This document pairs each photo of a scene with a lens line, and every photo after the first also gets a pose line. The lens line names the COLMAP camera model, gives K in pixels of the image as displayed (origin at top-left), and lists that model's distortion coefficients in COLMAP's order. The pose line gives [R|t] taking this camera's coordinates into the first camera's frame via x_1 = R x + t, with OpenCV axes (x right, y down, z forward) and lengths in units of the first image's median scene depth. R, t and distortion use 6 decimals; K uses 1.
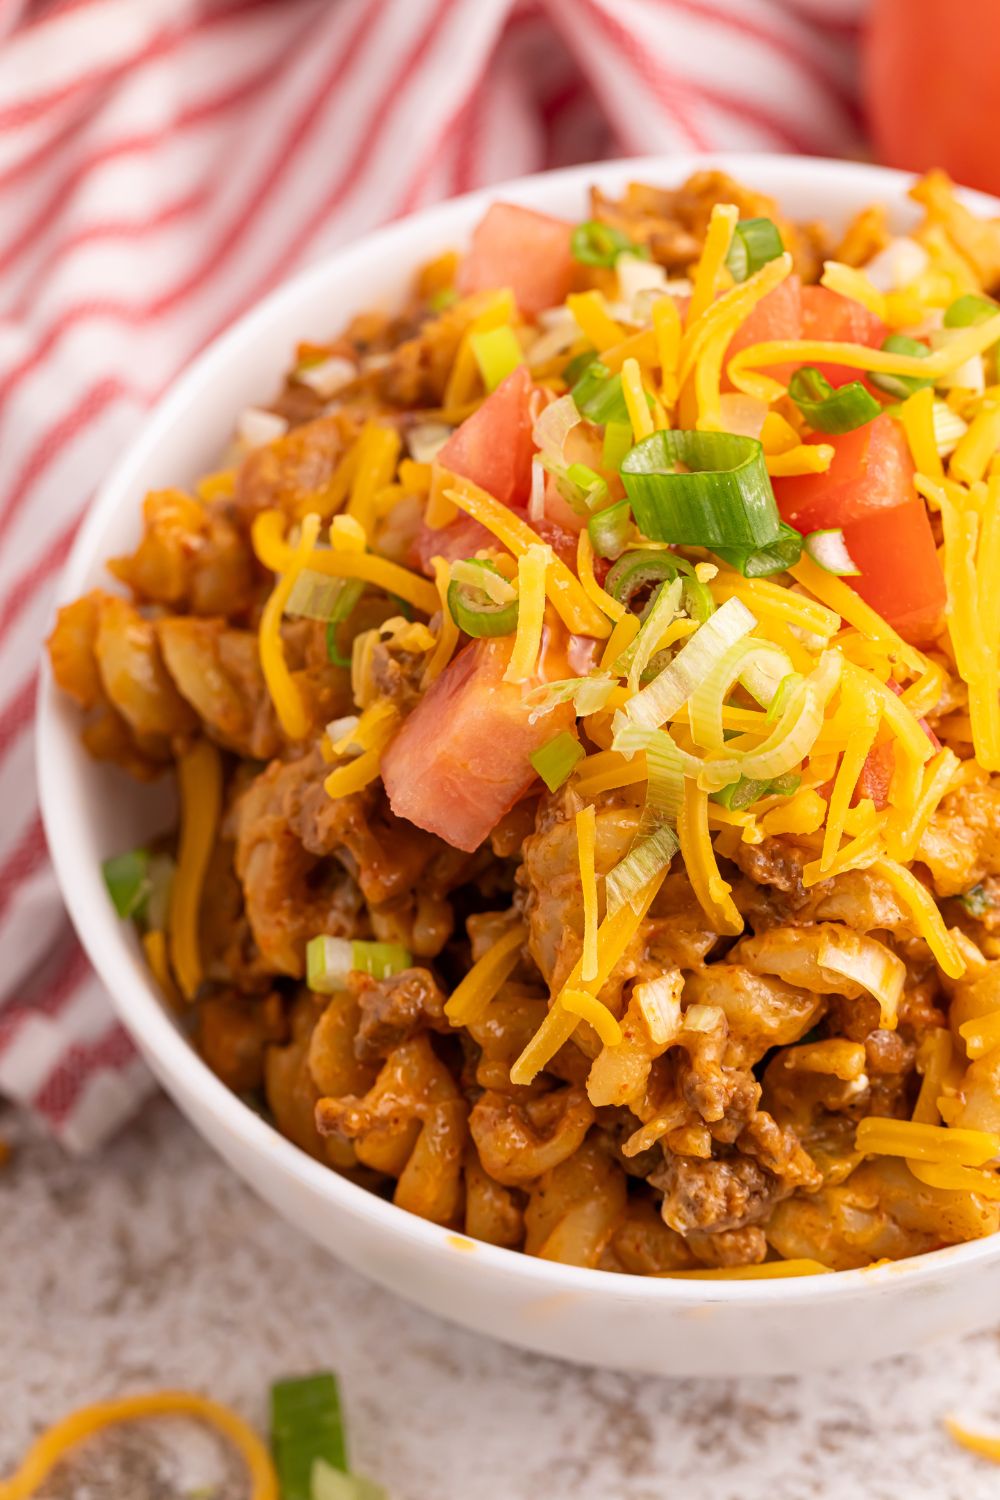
lens RADIAL K [[4824.0, 0, 487.9], [0, 4824.0, 714.3], [0, 0, 1]] dist [0.030113, 0.000000]
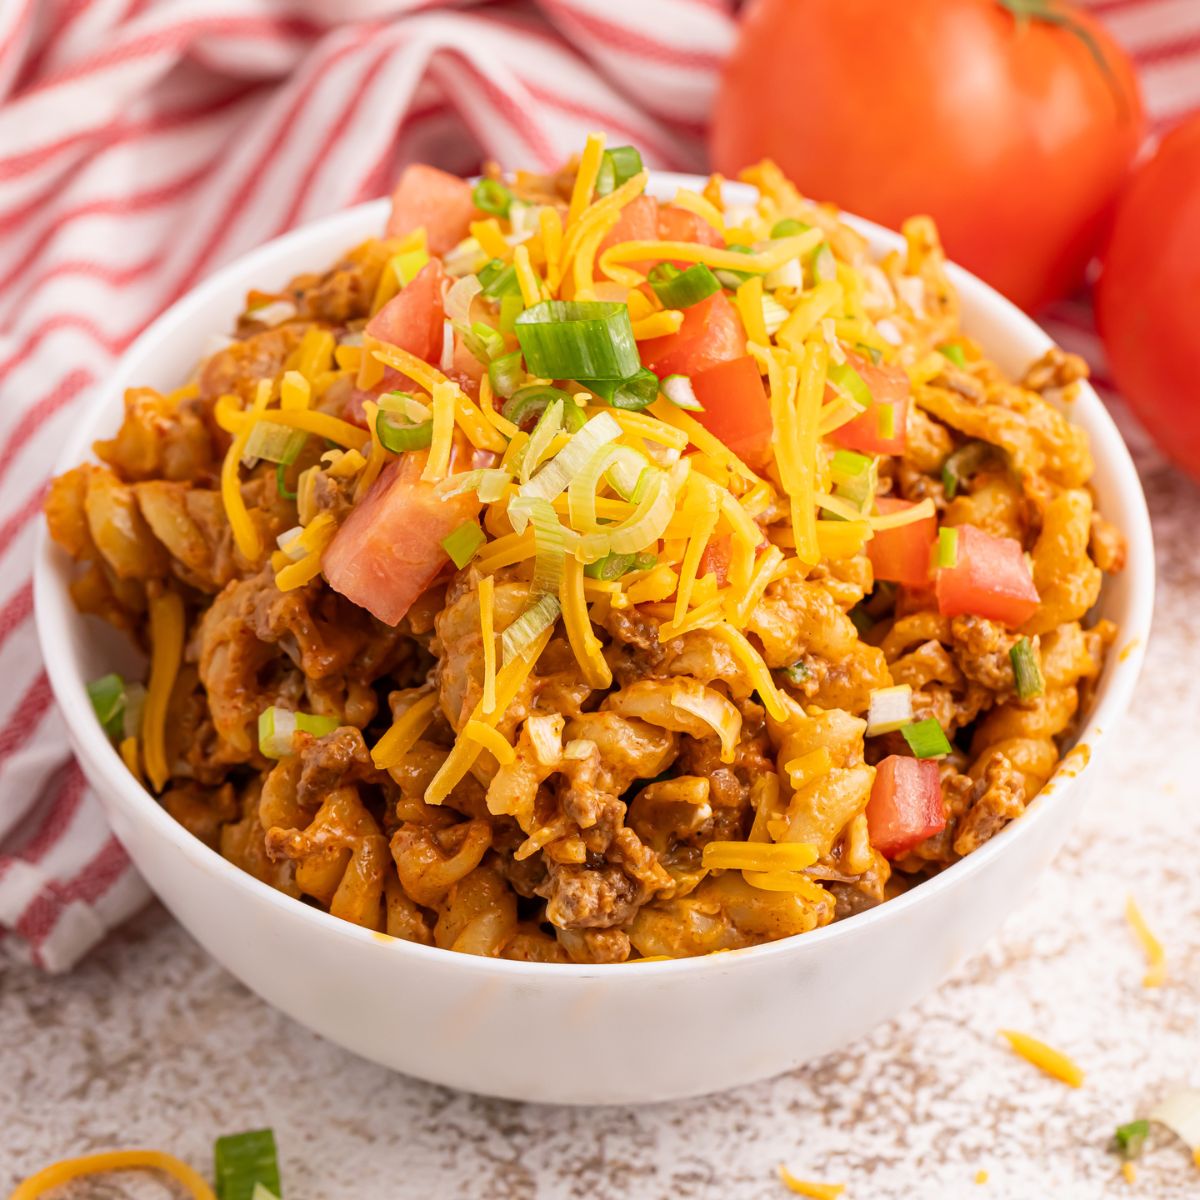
lens RADIAL K [[5173.0, 0, 602.8], [0, 5173.0, 600.3], [0, 0, 1]] dist [-0.053453, 0.000000]
pose [[0.998634, 0.008730, 0.051507, -0.018292], [-0.000174, 0.986490, -0.163823, 0.239728], [-0.052241, 0.163590, 0.985144, -0.318616]]
